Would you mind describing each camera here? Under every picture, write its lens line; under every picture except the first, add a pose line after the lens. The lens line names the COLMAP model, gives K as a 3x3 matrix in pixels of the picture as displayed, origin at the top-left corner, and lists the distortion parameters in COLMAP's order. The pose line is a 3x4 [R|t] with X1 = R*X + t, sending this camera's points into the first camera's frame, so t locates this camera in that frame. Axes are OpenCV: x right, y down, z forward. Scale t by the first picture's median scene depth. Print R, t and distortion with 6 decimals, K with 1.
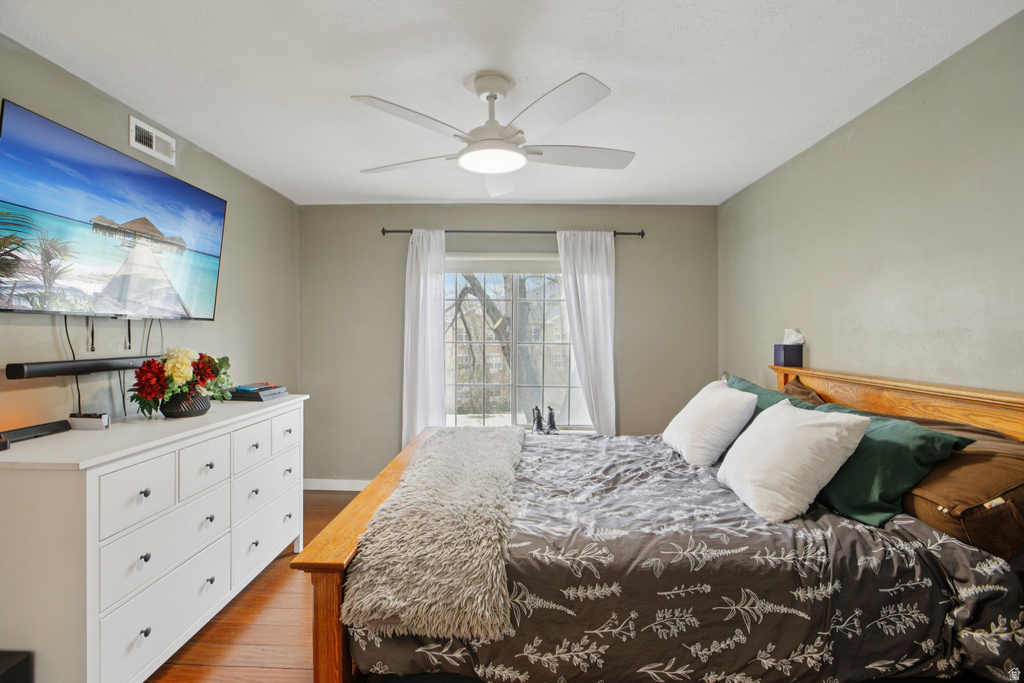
lens RADIAL K [[487.1, 0, 508.0], [0, 487.1, 335.9], [0, 0, 1]] dist [-0.042016, 0.012745]
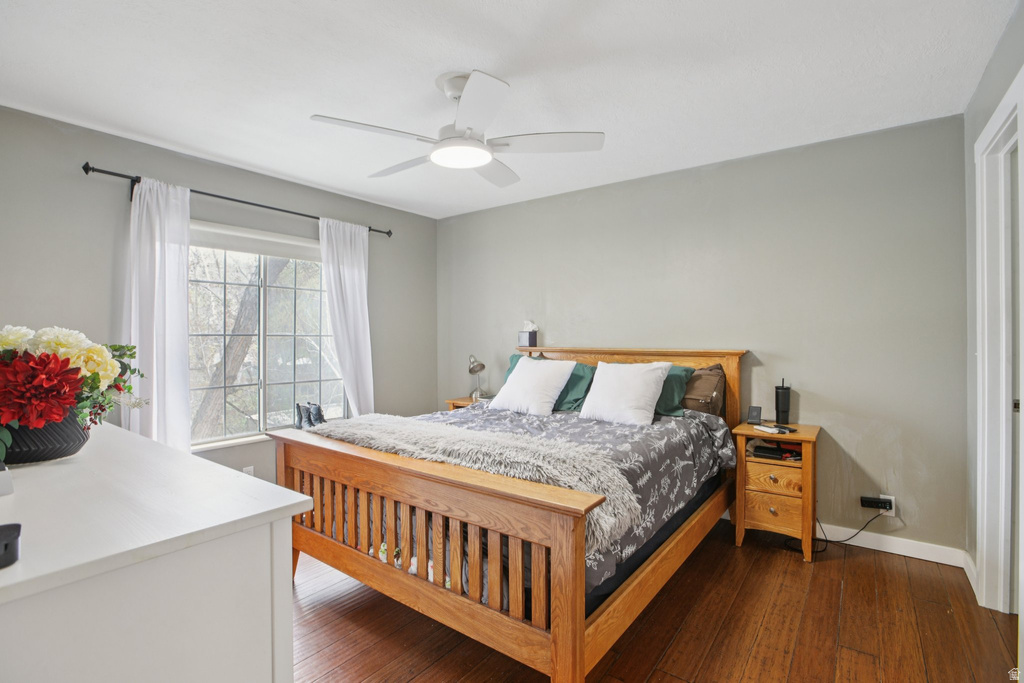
lens RADIAL K [[487.1, 0, 508.2], [0, 487.1, 338.4], [0, 0, 1]] dist [-0.042016, 0.012745]
pose [[0.574735, -0.014154, 0.818217, -0.465619], [0.011581, 0.999891, 0.009163, 0.017983], [-0.818258, 0.004209, 0.574836, 0.156571]]
